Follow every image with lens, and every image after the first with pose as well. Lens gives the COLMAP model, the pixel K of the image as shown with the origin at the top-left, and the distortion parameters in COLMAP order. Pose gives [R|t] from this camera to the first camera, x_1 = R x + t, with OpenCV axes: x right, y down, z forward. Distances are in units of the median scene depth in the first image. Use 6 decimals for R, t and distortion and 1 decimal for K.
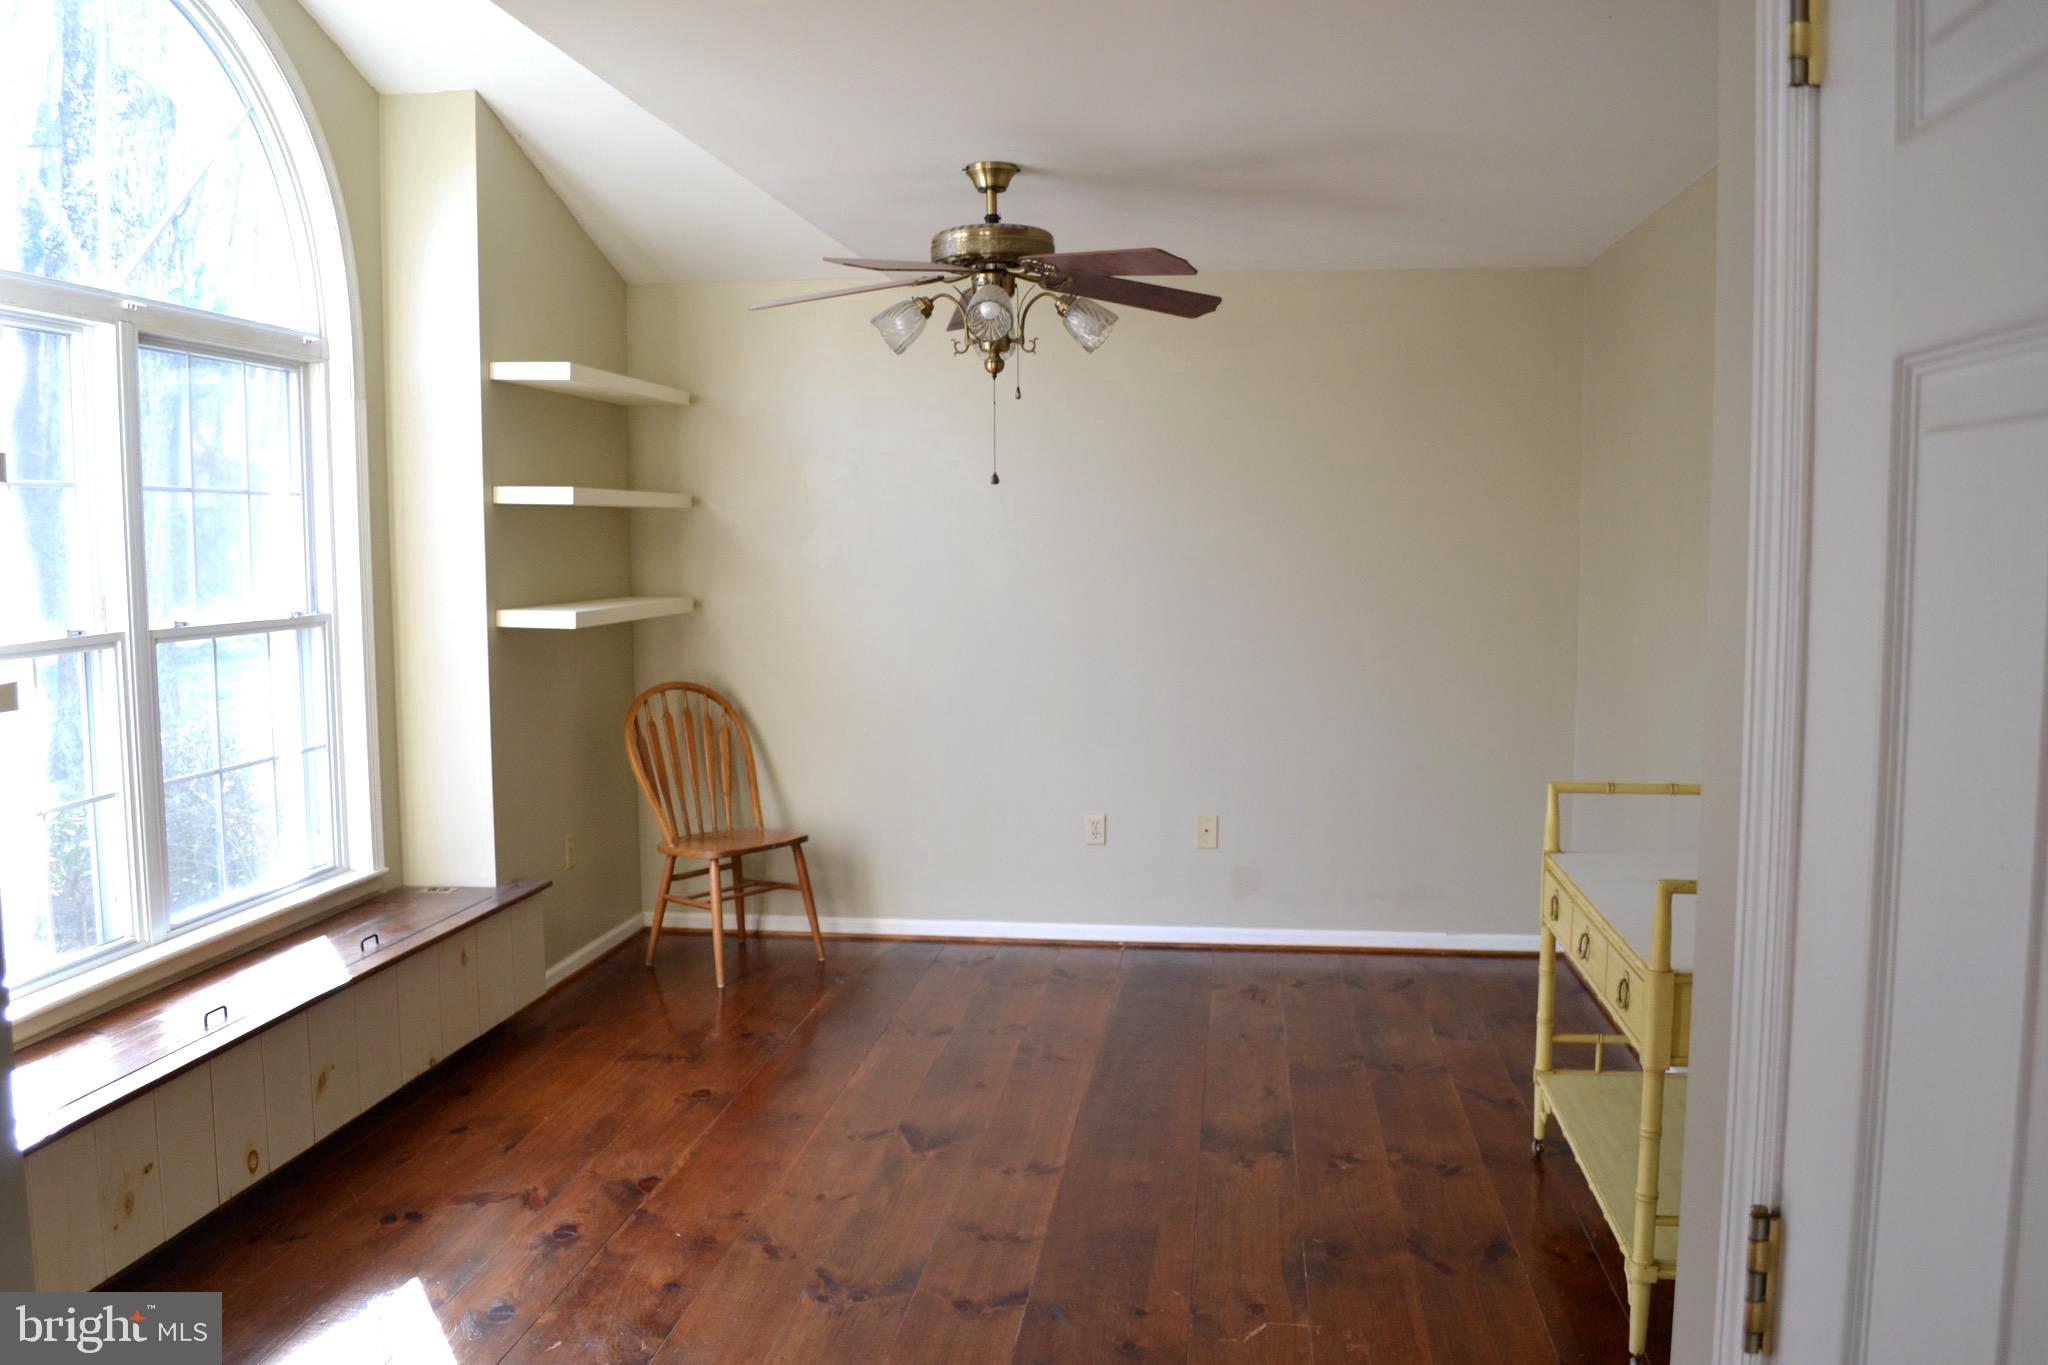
lens RADIAL K [[1617.6, 0, 1024.0], [0, 1617.6, 682.5], [0, 0, 1]] dist [-0.091231, 0.013940]
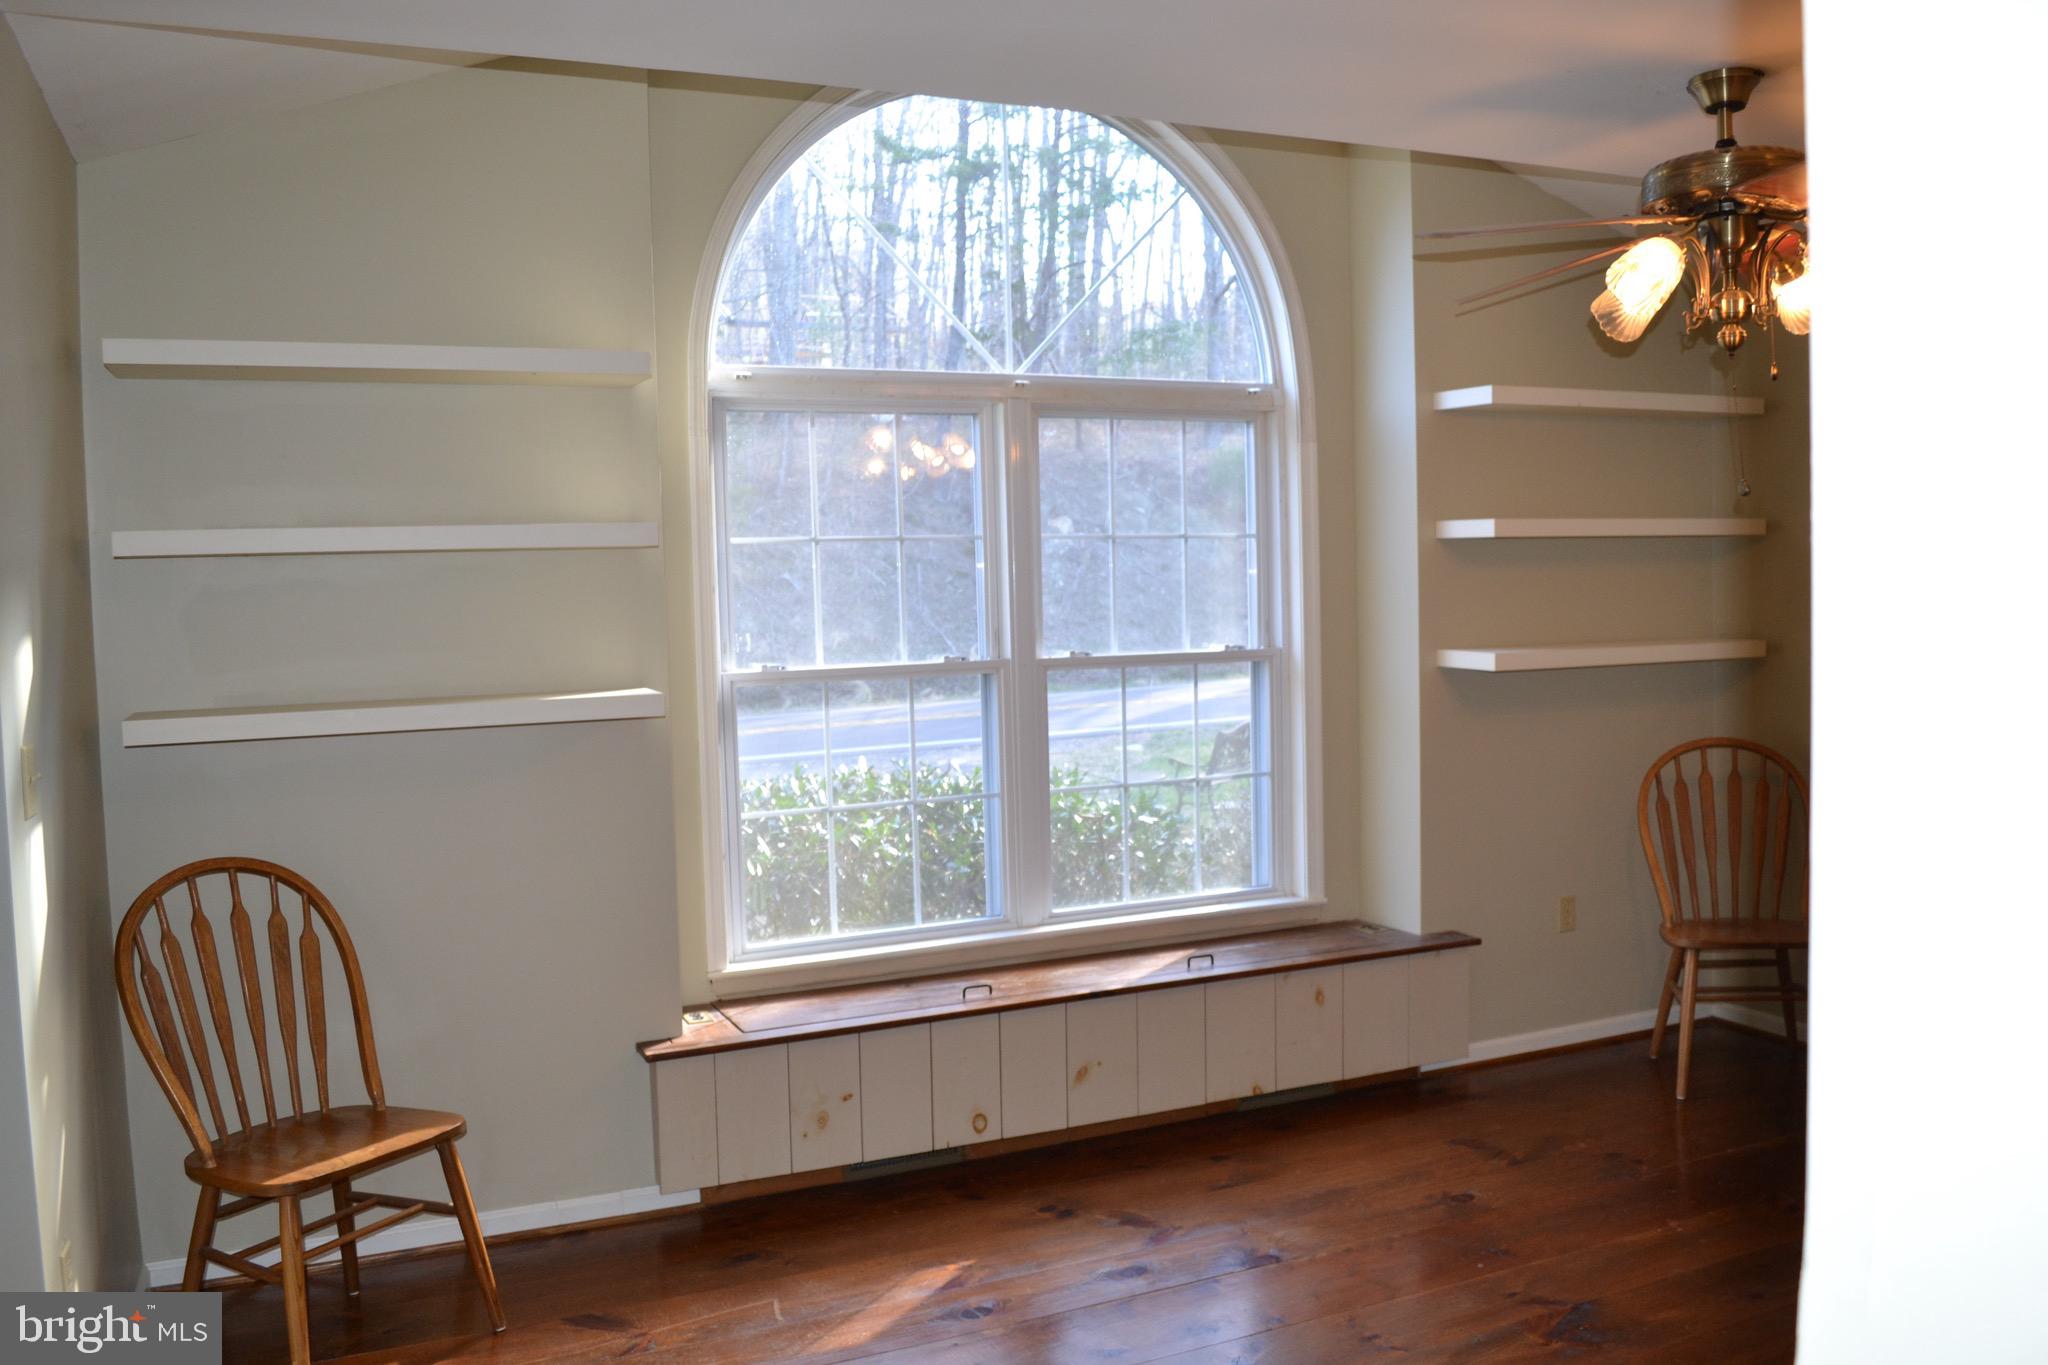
lens RADIAL K [[1617.6, 0, 1024.0], [0, 1617.6, 682.5], [0, 0, 1]] dist [-0.091231, 0.013940]
pose [[0.519003, 0.040248, -0.853824, 0.397726], [-0.053583, 0.998458, 0.014495, -0.027926], [0.853091, 0.038227, 0.520359, 0.308451]]
